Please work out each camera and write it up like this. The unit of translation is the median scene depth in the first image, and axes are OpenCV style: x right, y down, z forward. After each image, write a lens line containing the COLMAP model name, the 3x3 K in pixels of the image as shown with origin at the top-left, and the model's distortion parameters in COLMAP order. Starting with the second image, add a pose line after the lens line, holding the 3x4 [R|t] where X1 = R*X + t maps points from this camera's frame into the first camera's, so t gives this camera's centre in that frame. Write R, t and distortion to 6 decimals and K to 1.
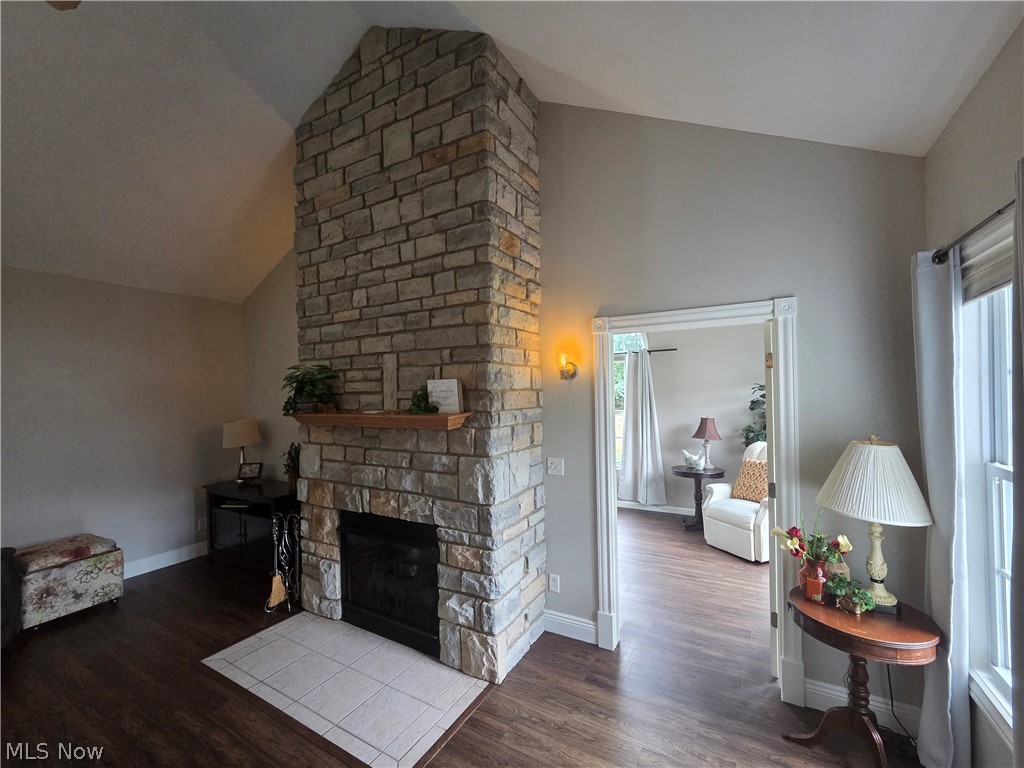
lens RADIAL K [[413.5, 0, 512.0], [0, 413.5, 384.0], [0, 0, 1]] dist [0.001403, -0.000218]
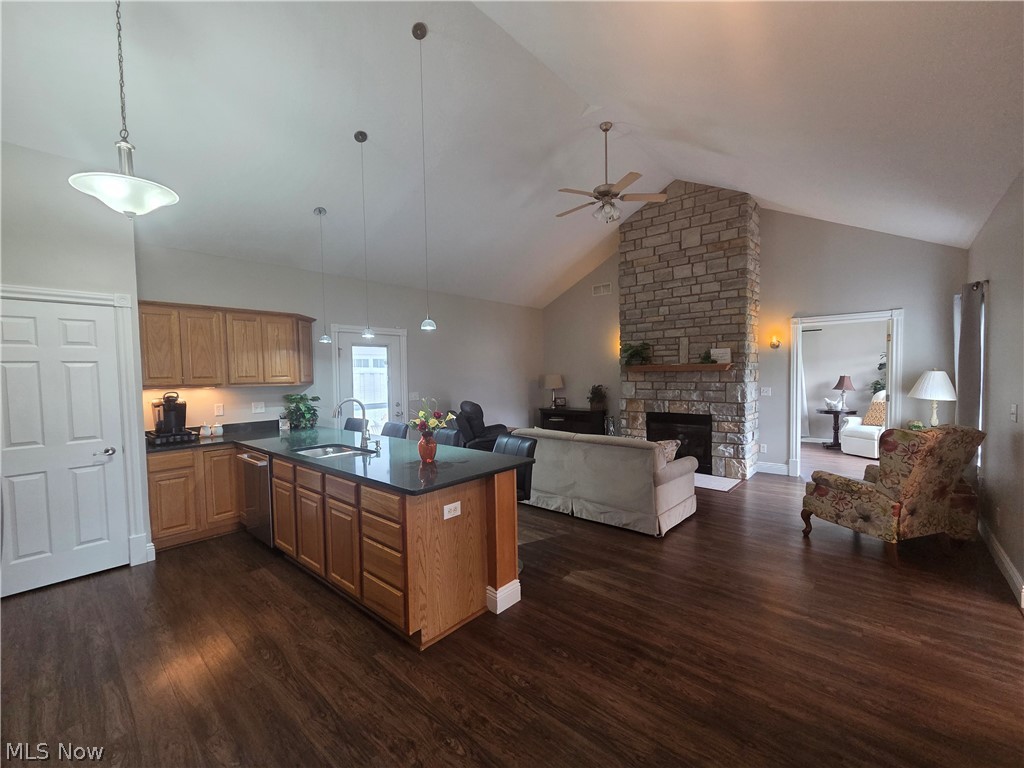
lens RADIAL K [[413.5, 0, 512.0], [0, 413.5, 384.0], [0, 0, 1]] dist [0.001403, -0.000218]
pose [[0.979063, 0.007763, -0.203411, -0.779281], [0.002358, 0.998773, 0.049463, 0.065421], [0.203545, -0.048907, 0.977843, -1.377576]]
